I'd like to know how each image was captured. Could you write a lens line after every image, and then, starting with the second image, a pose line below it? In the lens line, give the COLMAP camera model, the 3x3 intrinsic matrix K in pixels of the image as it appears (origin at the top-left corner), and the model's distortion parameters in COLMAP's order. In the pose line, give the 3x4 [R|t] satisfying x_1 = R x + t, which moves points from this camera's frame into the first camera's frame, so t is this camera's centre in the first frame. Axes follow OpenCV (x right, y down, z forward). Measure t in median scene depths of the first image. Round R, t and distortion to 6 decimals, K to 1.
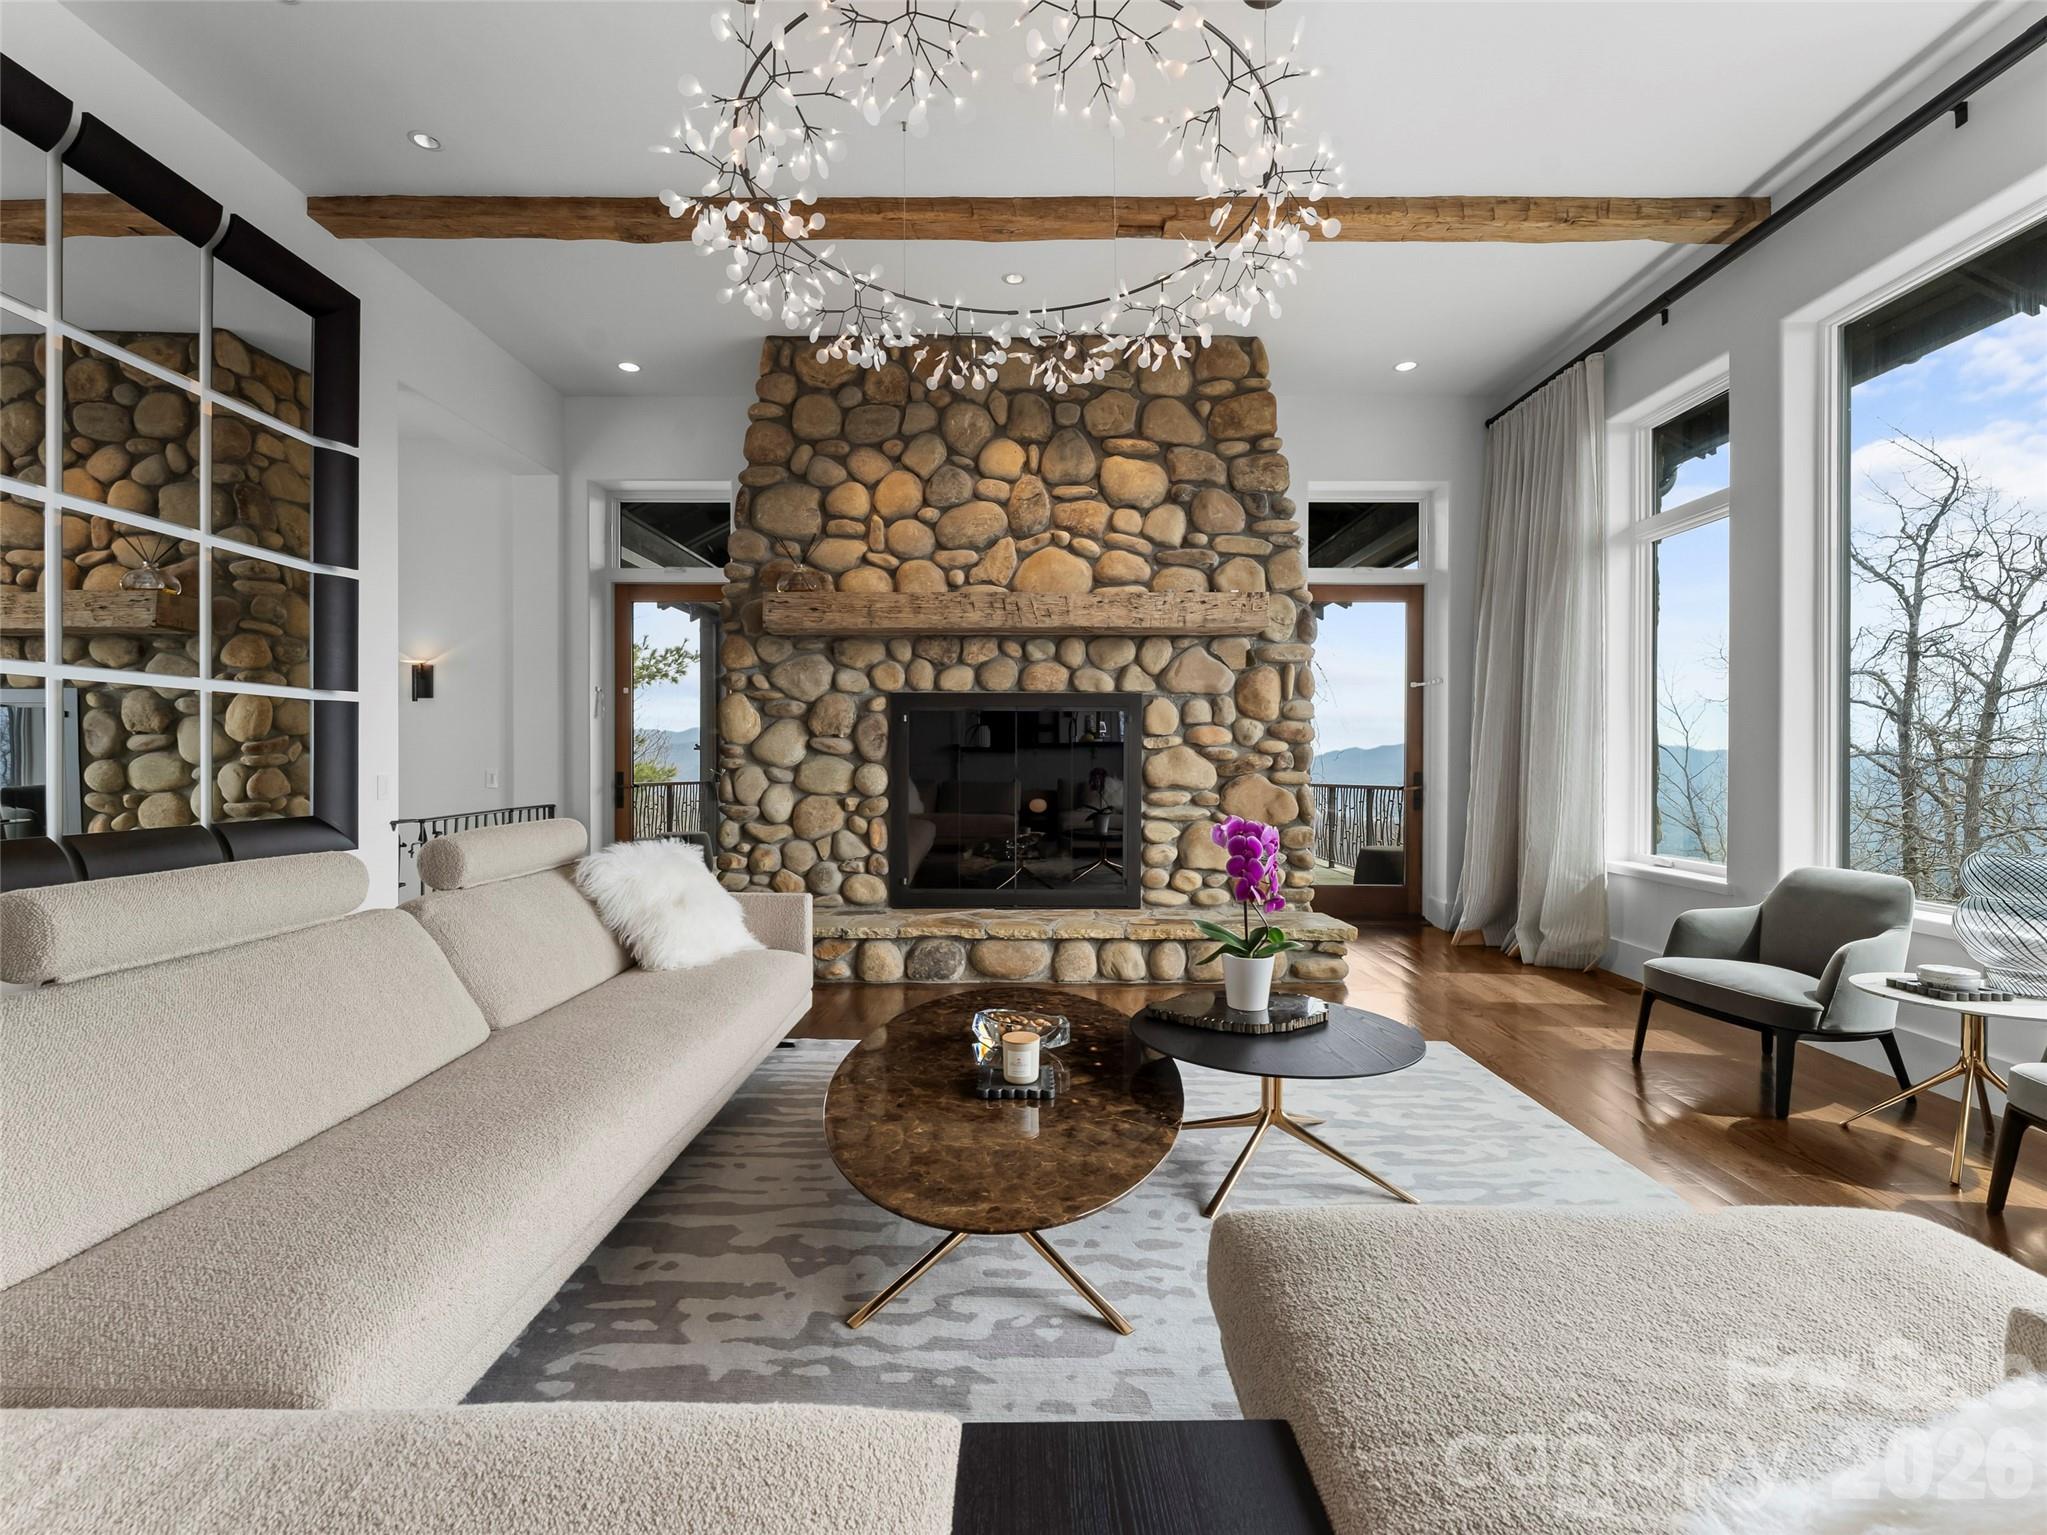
lens RADIAL K [[944.2, 0, 1029.2], [0, 944.2, 768.4], [0, 0, 1]] dist [0.001020, -0.001471]
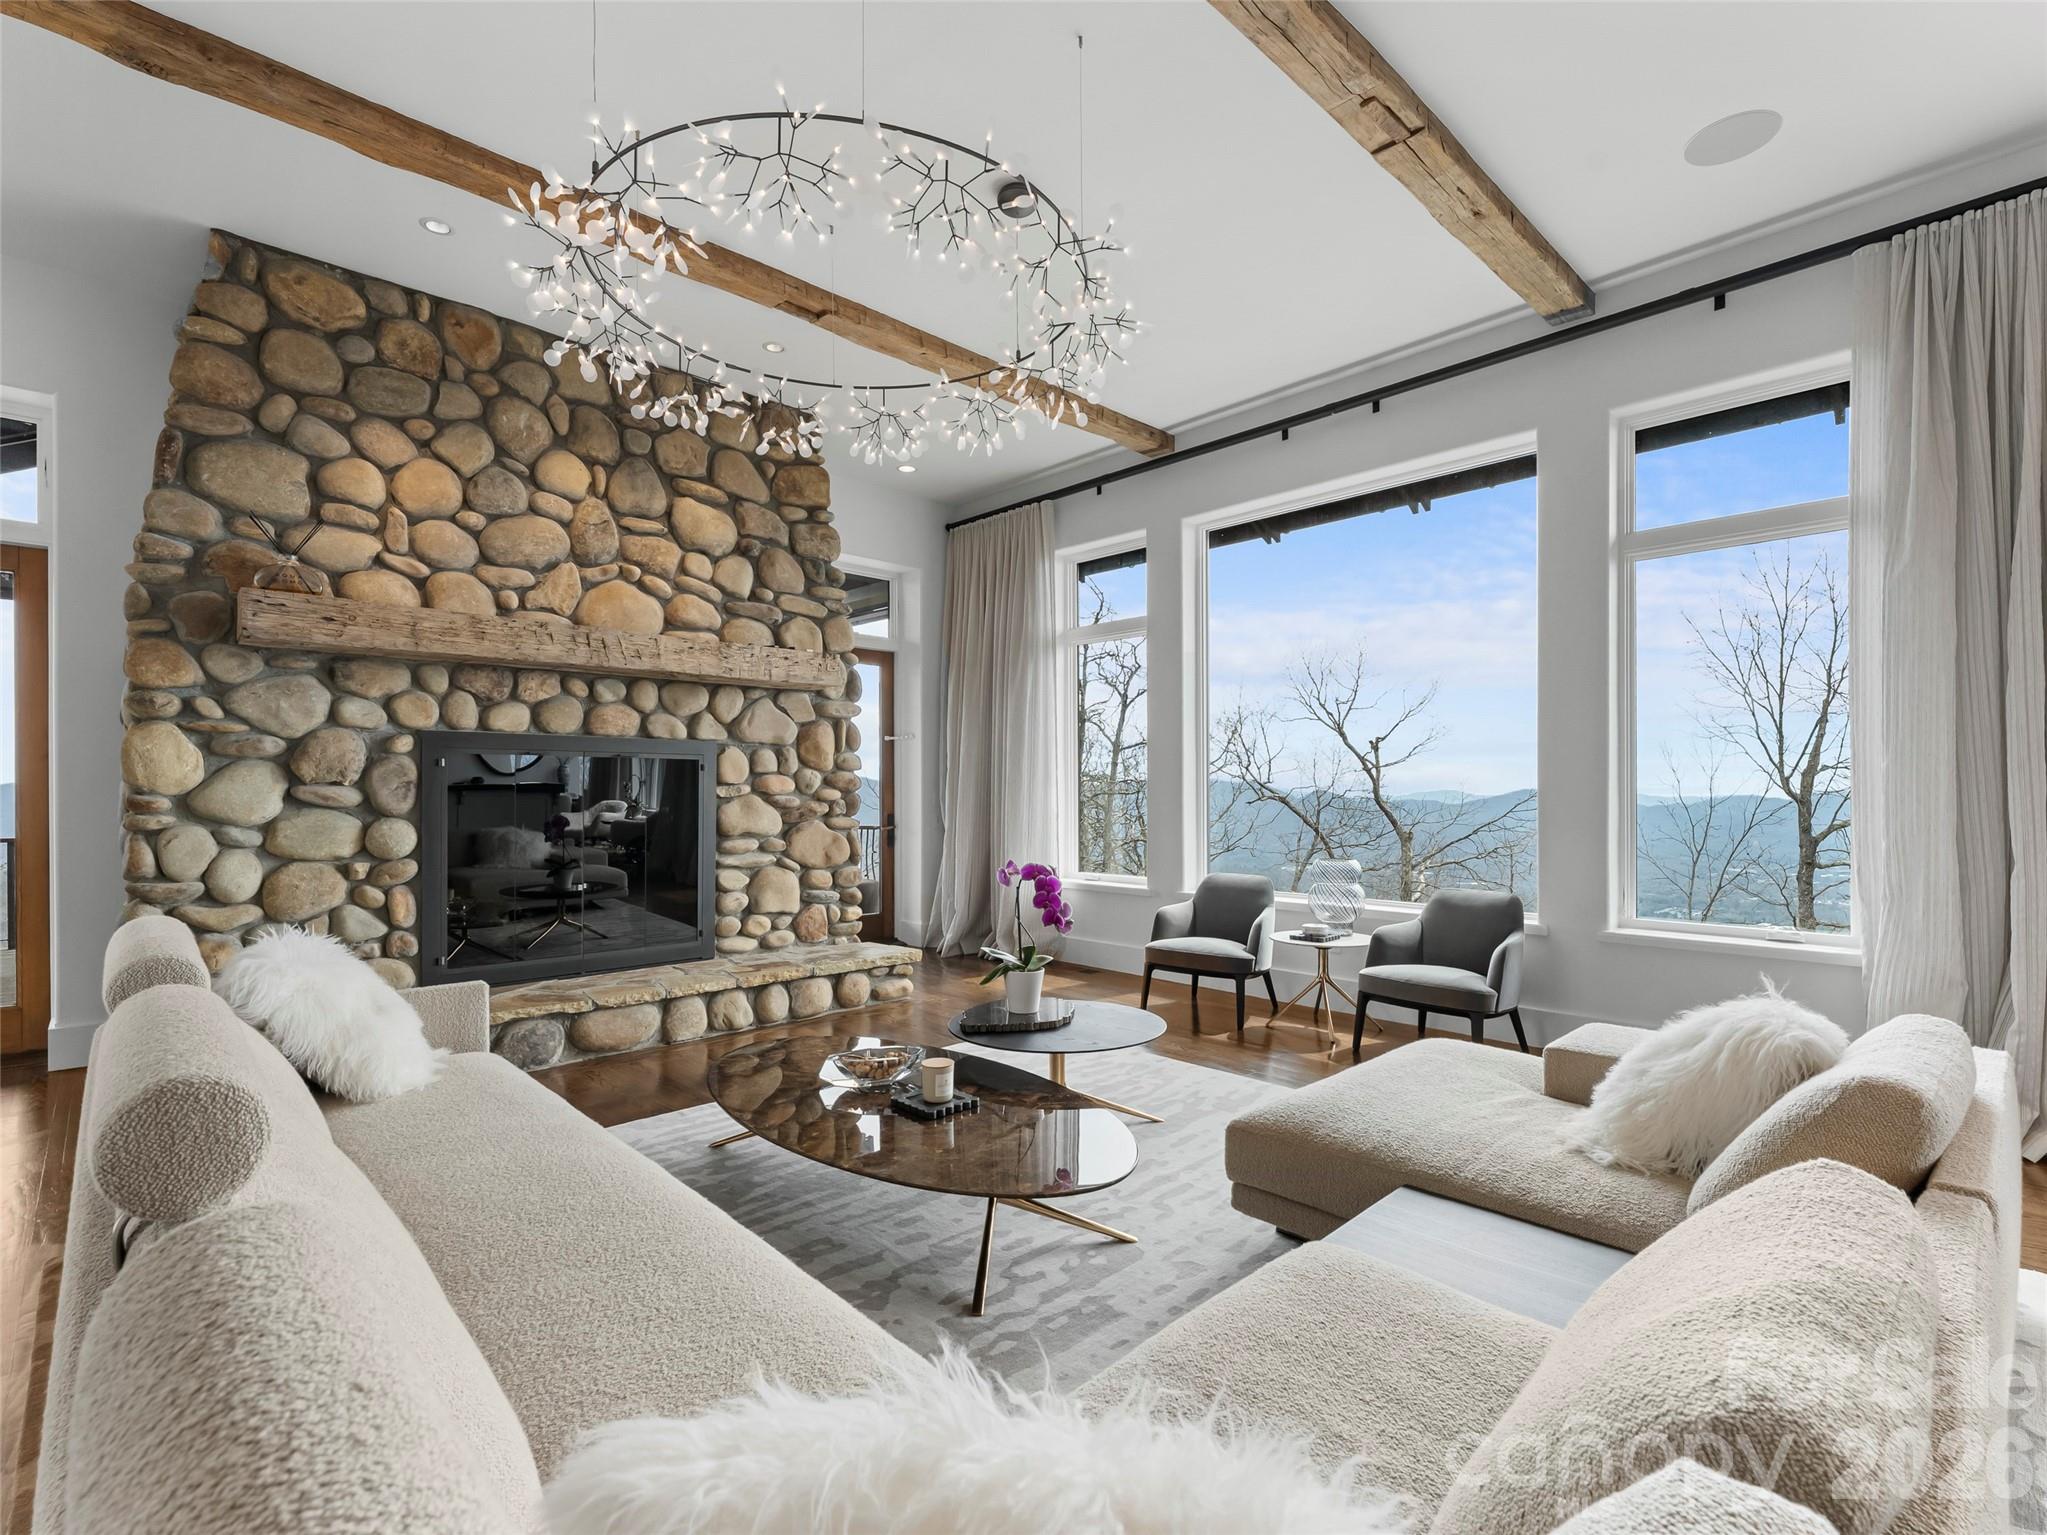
lens RADIAL K [[944.2, 0, 1075.3], [0, 944.2, 799.0], [0, 0, 1]] dist [0.001020, -0.001471]
pose [[0.707596, -0.006729, 0.706585, -0.321719], [0.008813, 0.999961, 0.000697, -0.016874], [-0.706562, 0.005734, 0.707627, 0.028886]]
